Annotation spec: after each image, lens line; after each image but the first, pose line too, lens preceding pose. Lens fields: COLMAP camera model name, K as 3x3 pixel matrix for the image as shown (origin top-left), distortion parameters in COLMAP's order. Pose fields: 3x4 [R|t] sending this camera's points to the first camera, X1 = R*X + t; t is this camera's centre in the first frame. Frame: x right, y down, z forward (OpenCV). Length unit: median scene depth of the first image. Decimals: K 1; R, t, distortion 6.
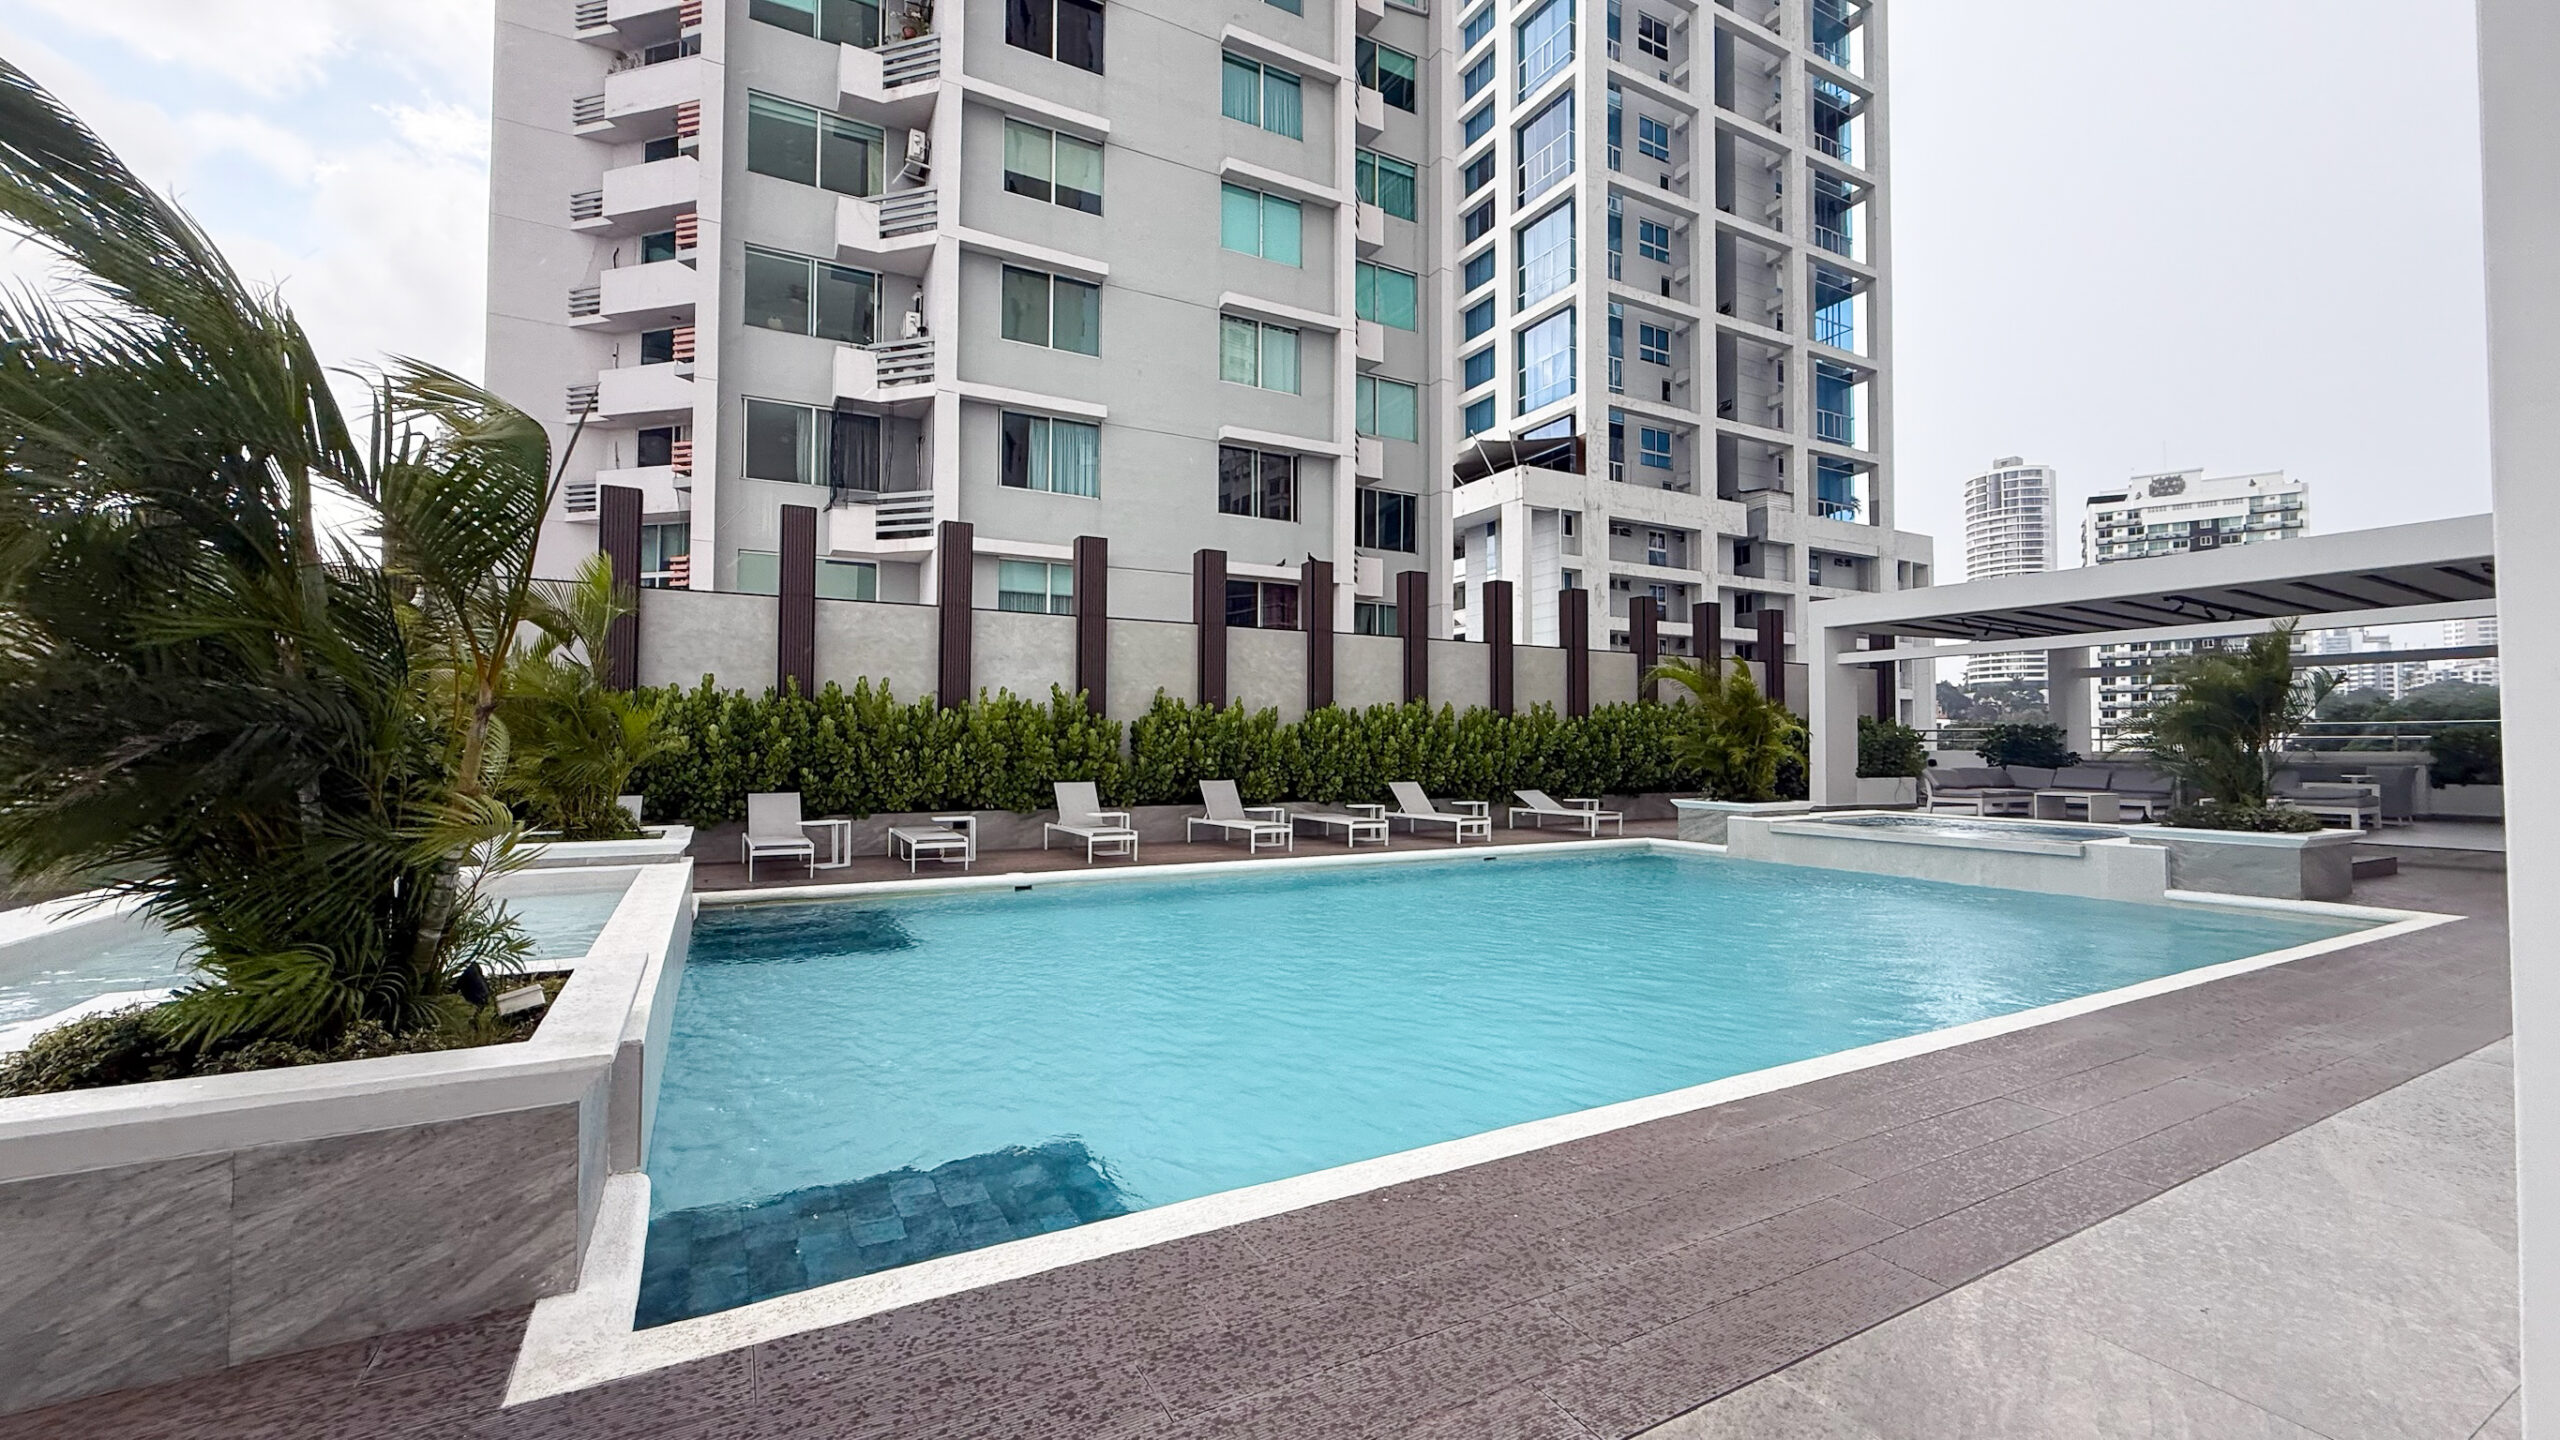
lens RADIAL K [[1017.8, 0, 1280.0], [0, 1017.8, 720.0], [0, 0, 1]] dist [0.000680, 0.000053]
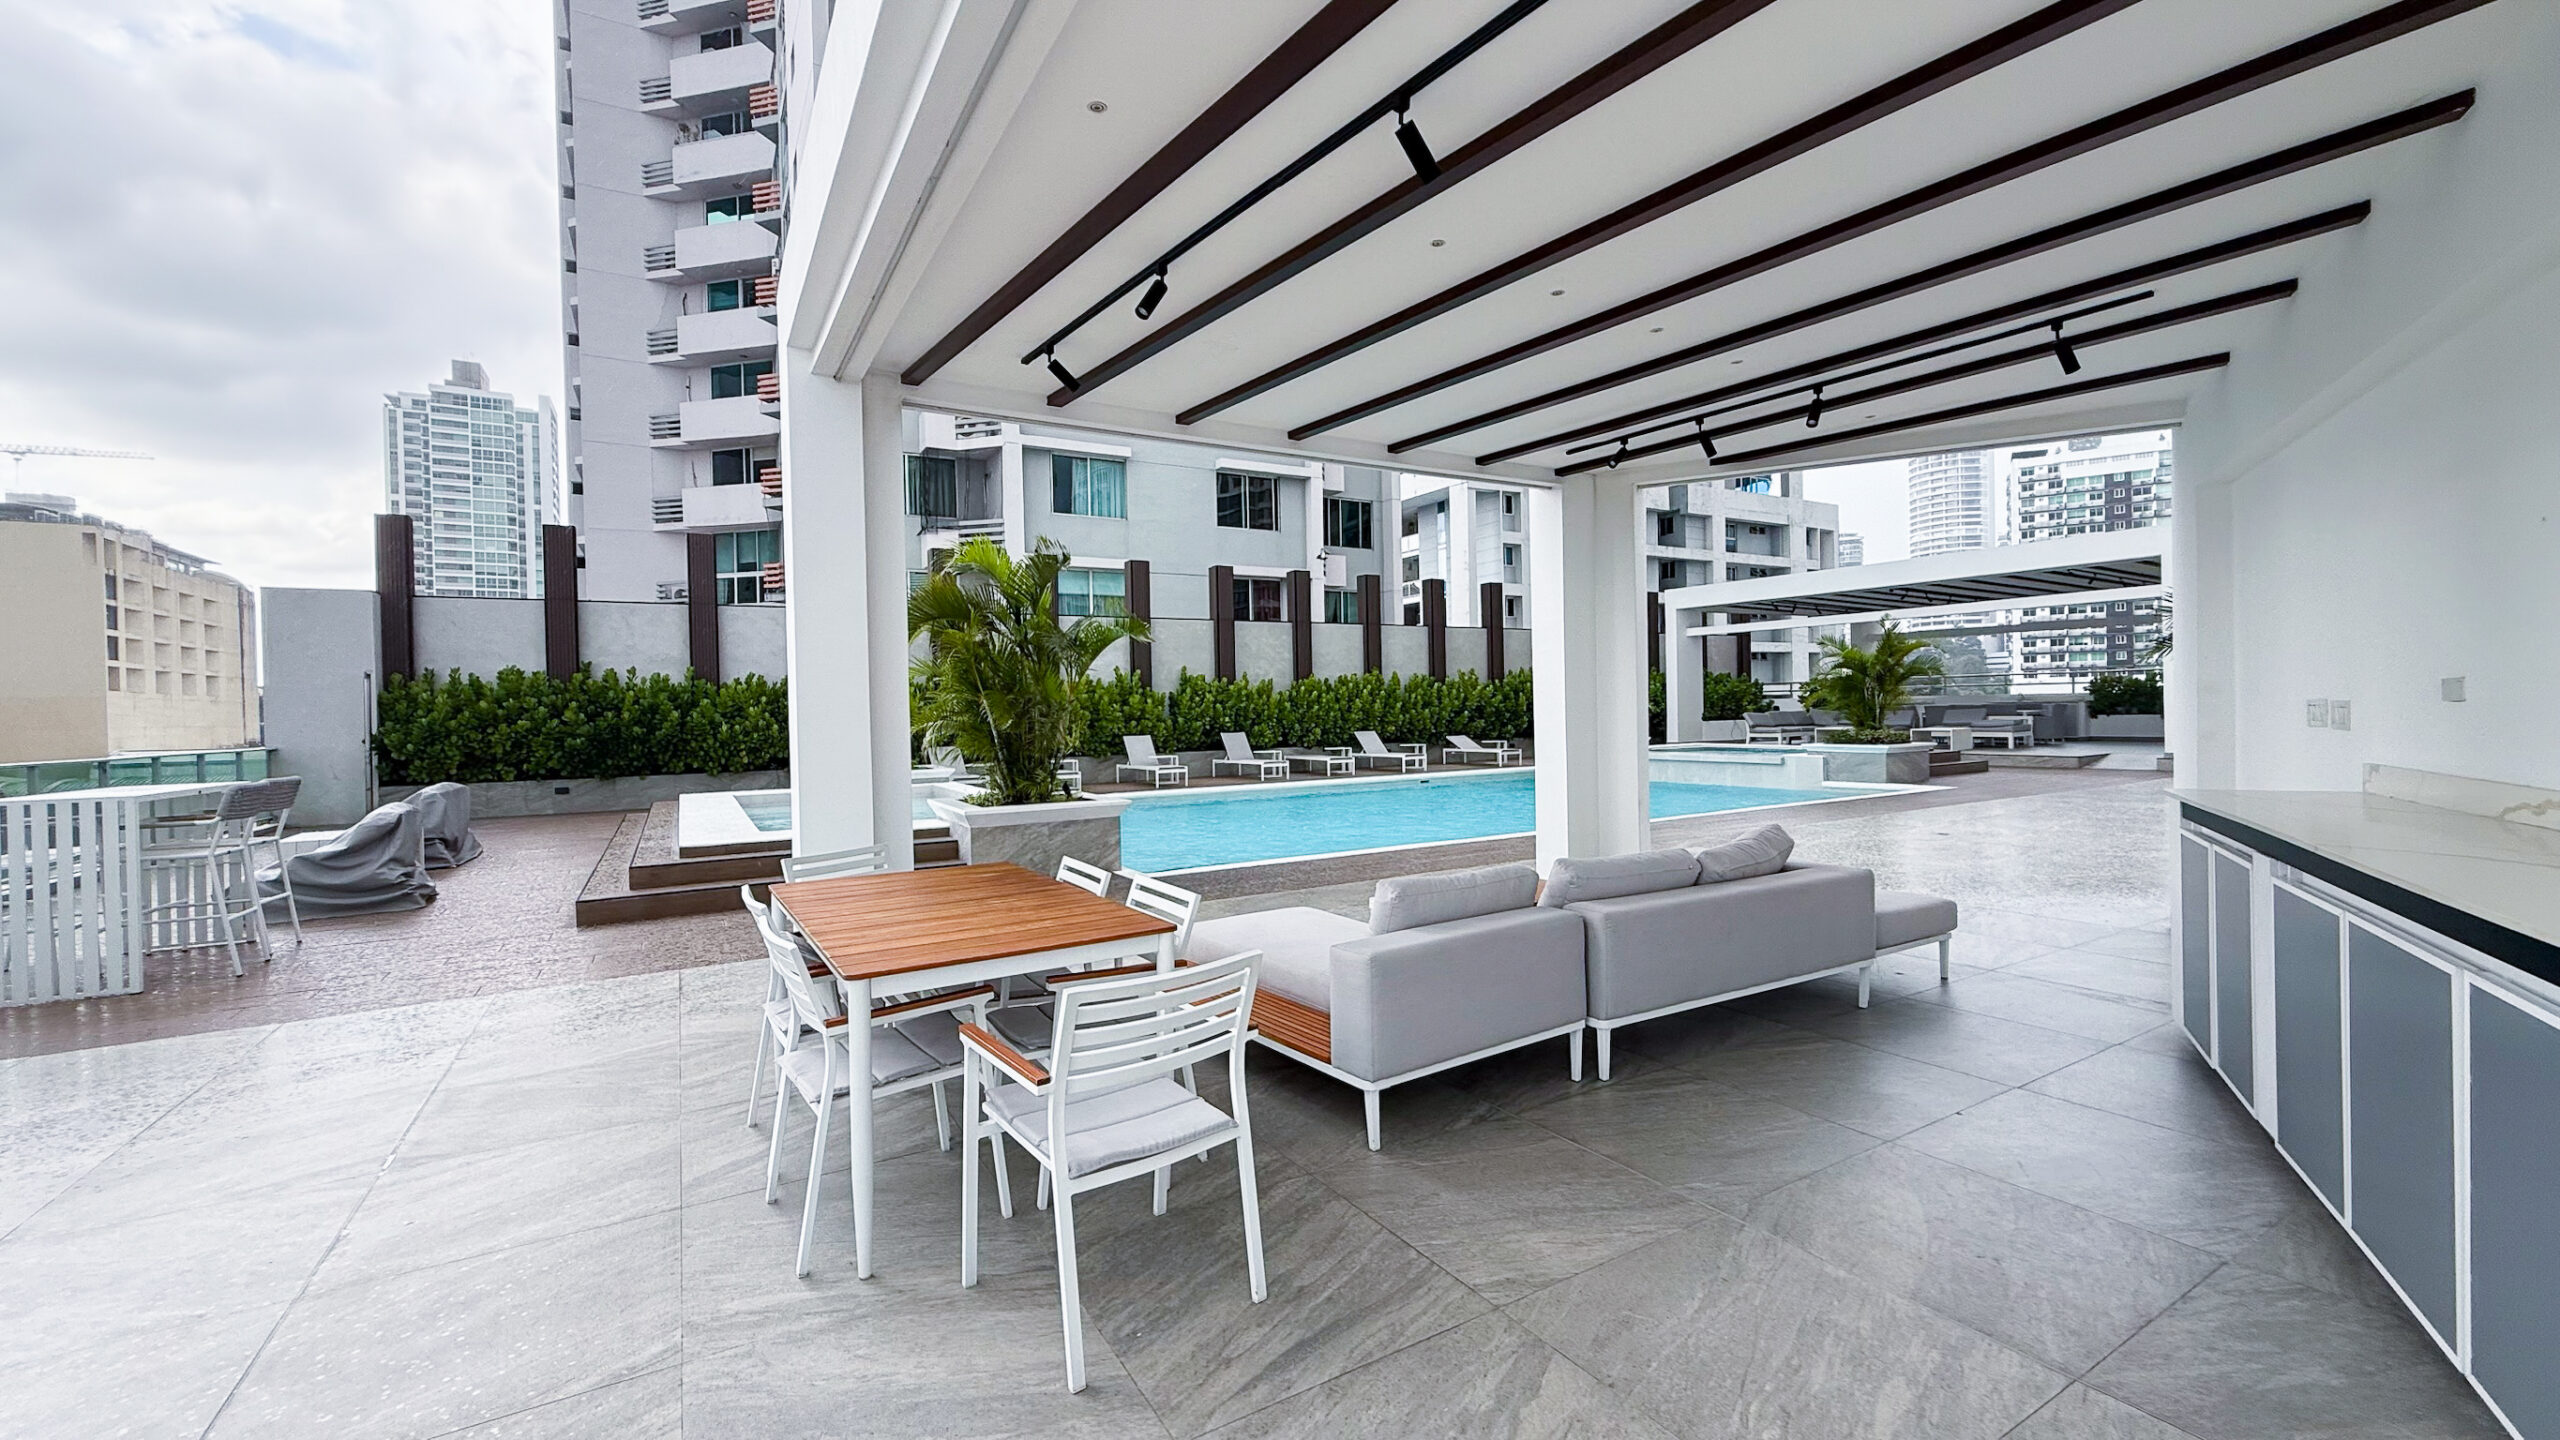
lens RADIAL K [[1017.8, 0, 1280.0], [0, 1017.8, 720.0], [0, 0, 1]] dist [0.000680, 0.000053]
pose [[0.999111, -0.023787, 0.034810, -0.037695], [0.022441, 0.999005, 0.038546, -0.009279], [-0.035692, -0.037730, 0.998650, -0.341935]]
